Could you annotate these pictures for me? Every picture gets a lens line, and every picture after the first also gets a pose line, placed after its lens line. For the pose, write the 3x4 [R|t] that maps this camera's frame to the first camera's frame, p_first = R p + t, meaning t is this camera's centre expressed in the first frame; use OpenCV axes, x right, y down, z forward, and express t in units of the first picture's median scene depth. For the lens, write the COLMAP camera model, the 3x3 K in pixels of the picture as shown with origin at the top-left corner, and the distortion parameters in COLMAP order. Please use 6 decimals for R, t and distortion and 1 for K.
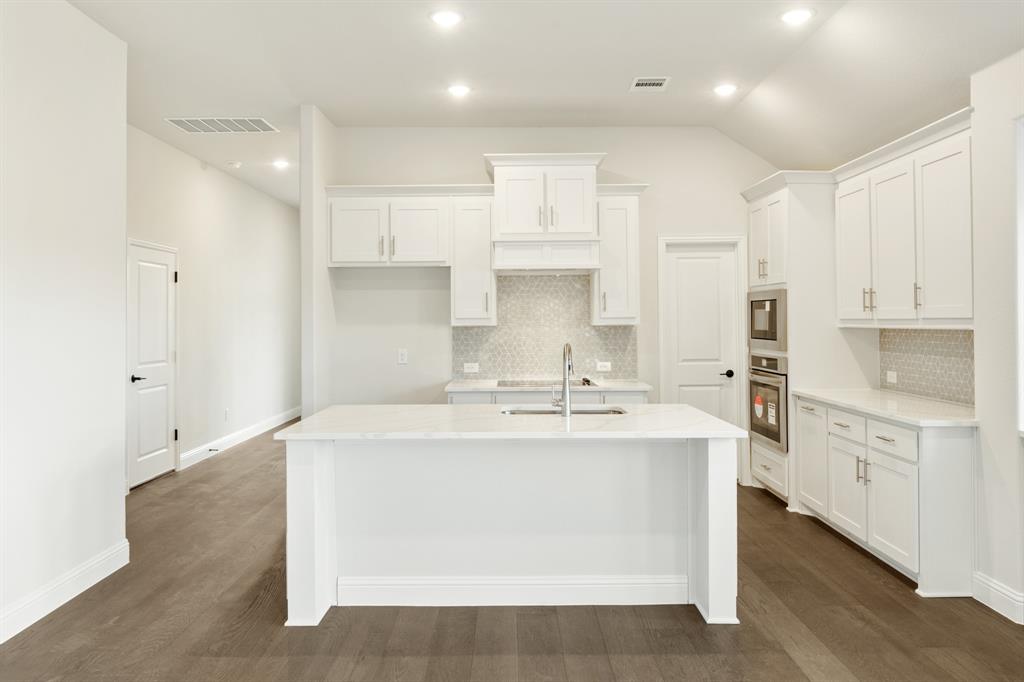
lens RADIAL K [[721.1, 0, 508.1], [0, 721.1, 314.8], [0, 0, 1]] dist [-0.001657, -0.000579]
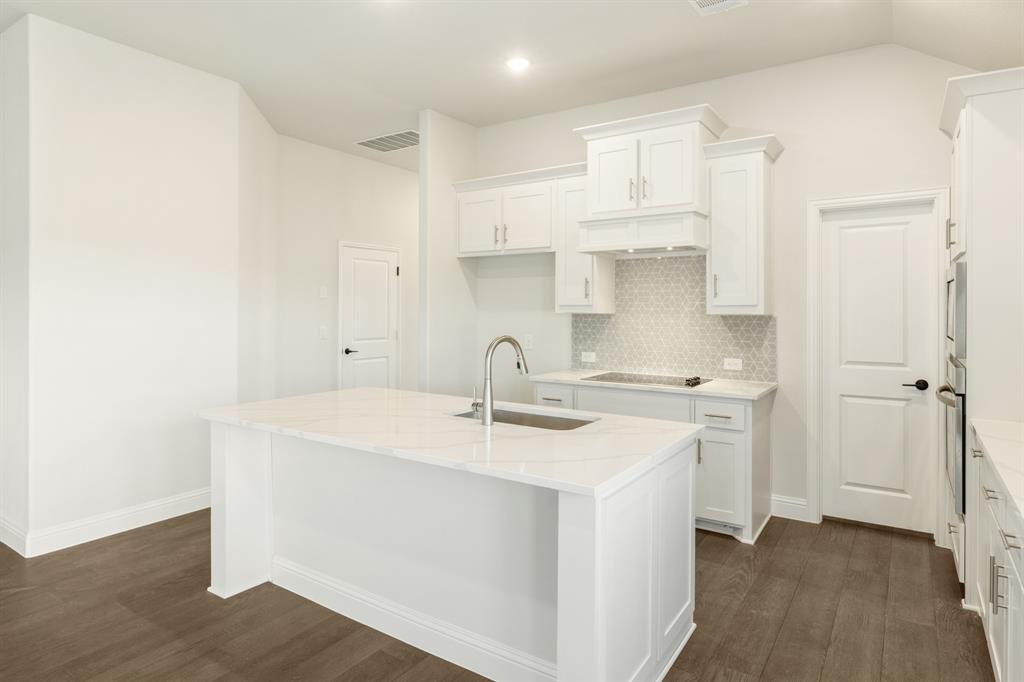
lens RADIAL K [[593.3, 0, 504.9], [0, 593.3, 309.1], [0, 0, 1]] dist [-0.000357, -0.000364]
pose [[0.827280, 0.008591, -0.561724, 0.314843], [-0.003722, 0.999945, 0.009812, 0.002423], [0.561777, -0.006027, 0.827267, 0.302627]]
